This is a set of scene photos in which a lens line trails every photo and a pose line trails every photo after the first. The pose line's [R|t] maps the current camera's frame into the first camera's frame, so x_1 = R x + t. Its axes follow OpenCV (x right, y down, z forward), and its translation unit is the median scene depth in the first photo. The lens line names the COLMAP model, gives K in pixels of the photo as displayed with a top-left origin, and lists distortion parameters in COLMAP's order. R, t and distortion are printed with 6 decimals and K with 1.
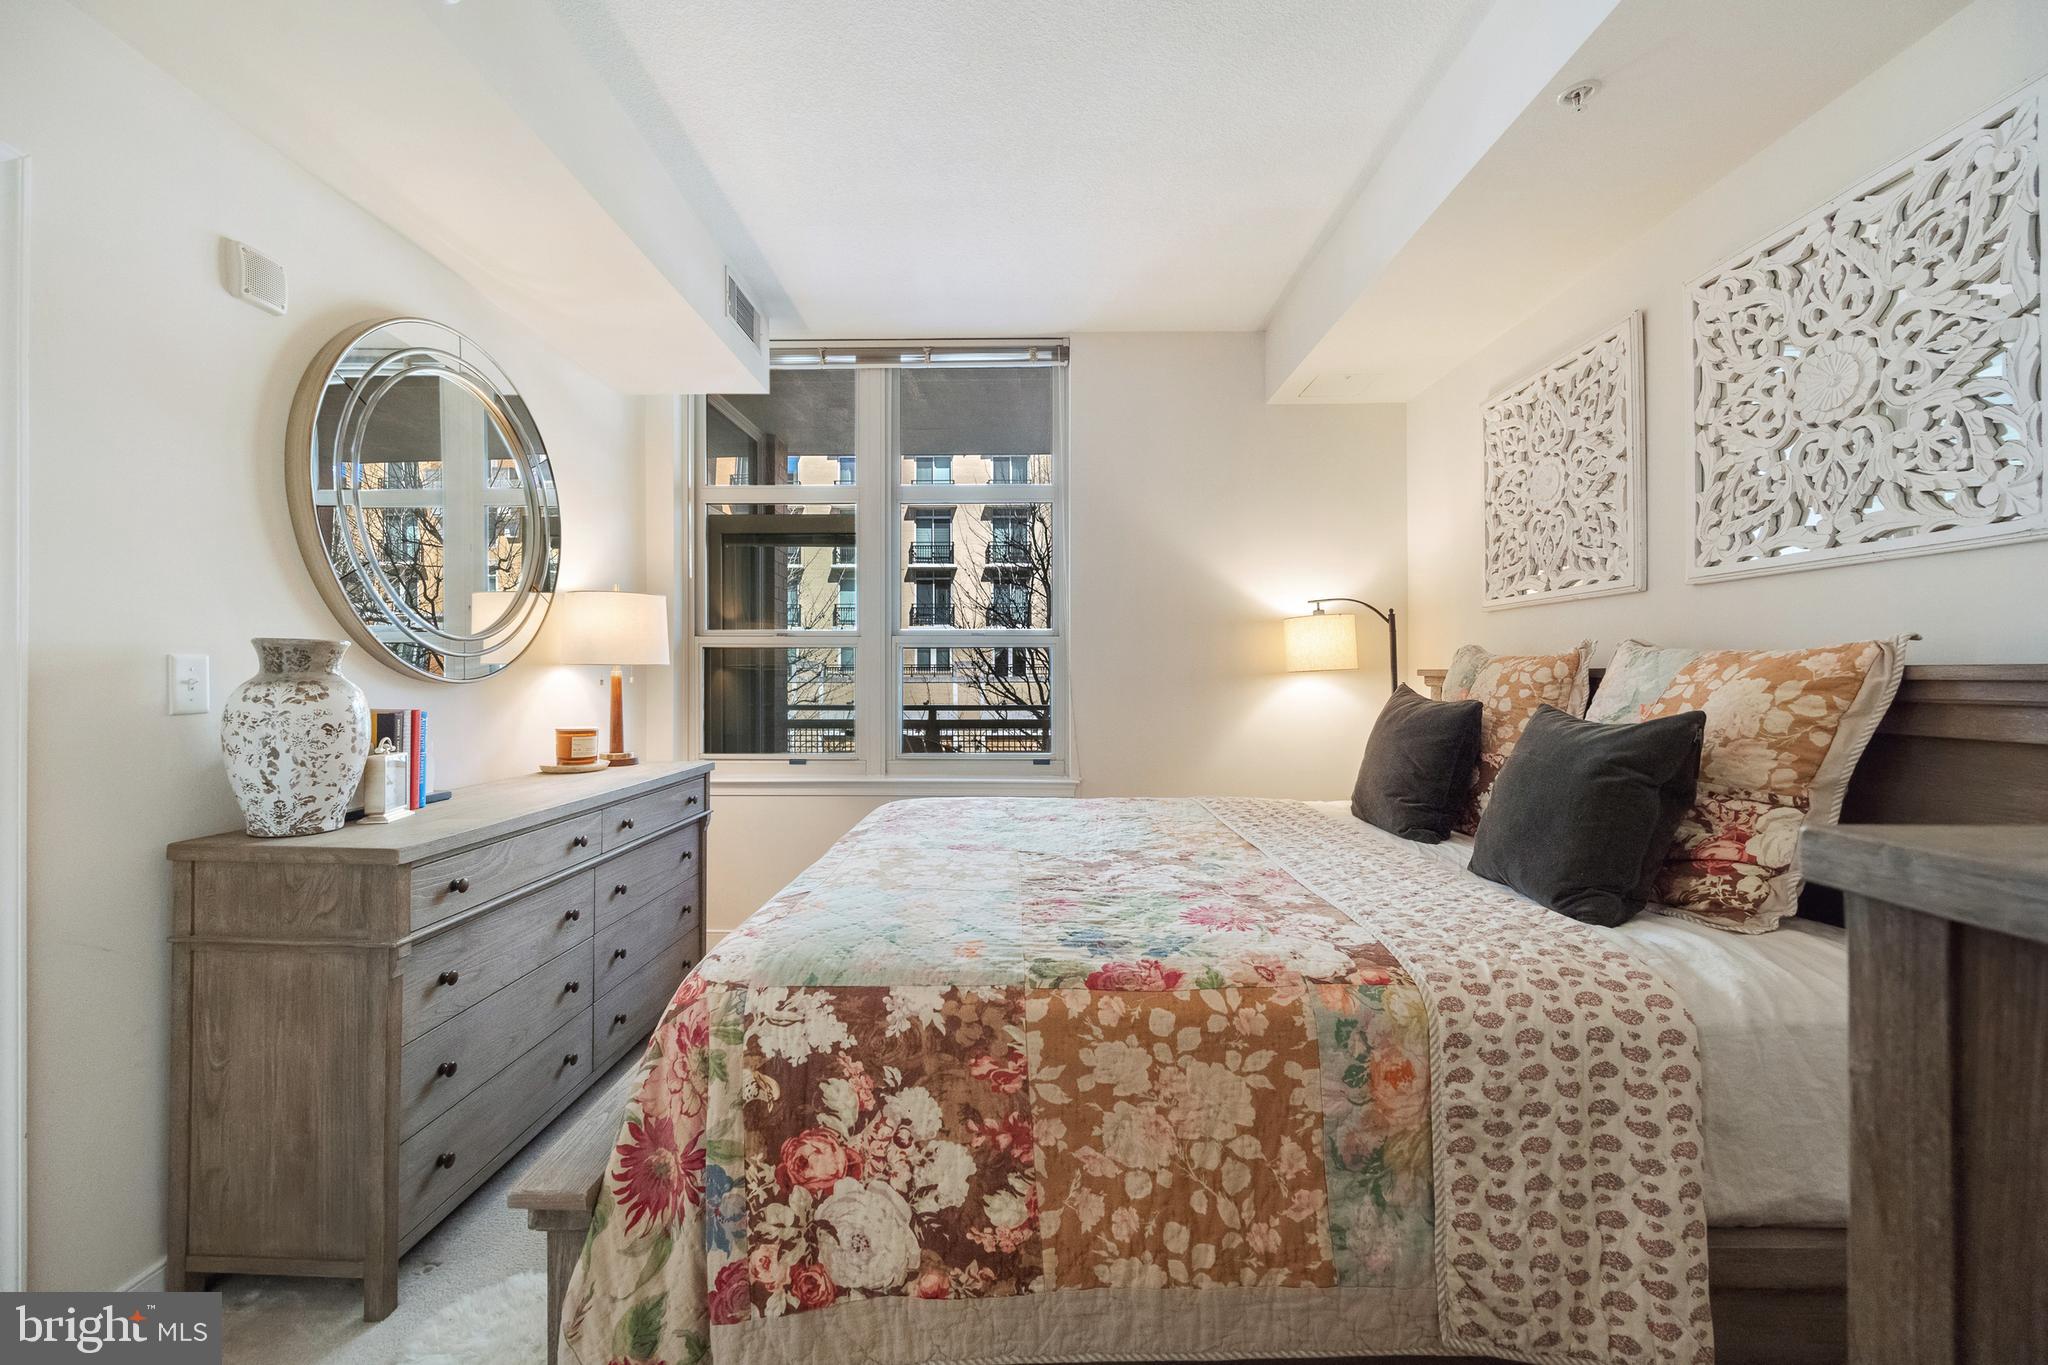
lens RADIAL K [[818.2, 0, 1033.8], [0, 818.2, 666.3], [0, 0, 1]] dist [-0.000002, -0.000400]
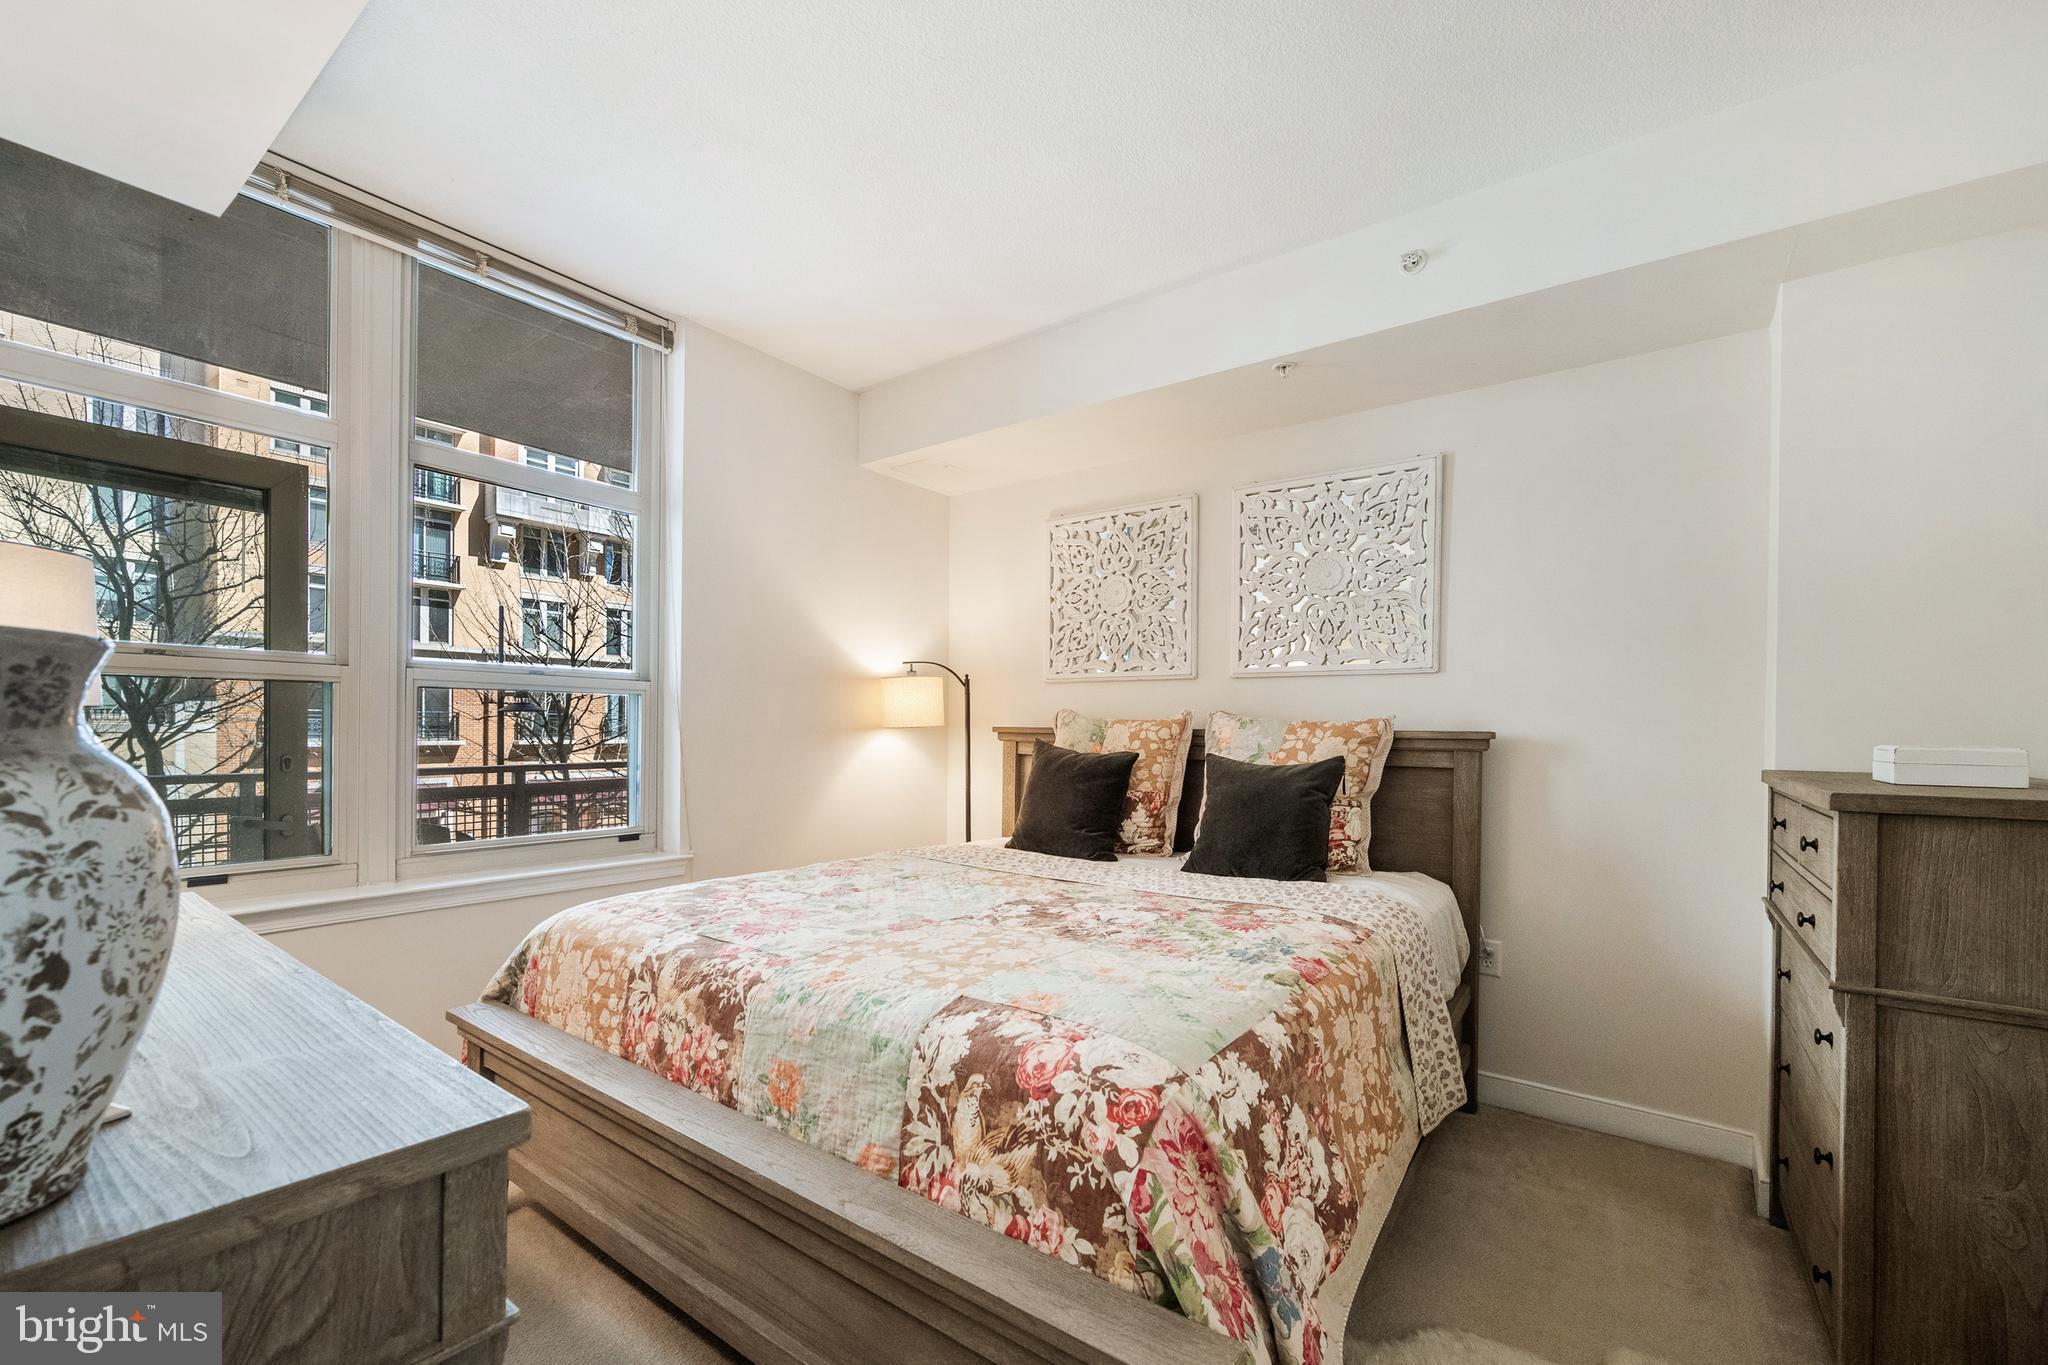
lens RADIAL K [[895.4, 0, 911.0], [0, 895.4, 724.9], [0, 0, 1]] dist [0.002396, 0.000263]
pose [[0.582431, 0.007569, 0.812845, -1.022552], [-0.017289, 0.999846, 0.003077, -0.001348], [-0.812696, -0.015845, 0.582472, 0.504280]]
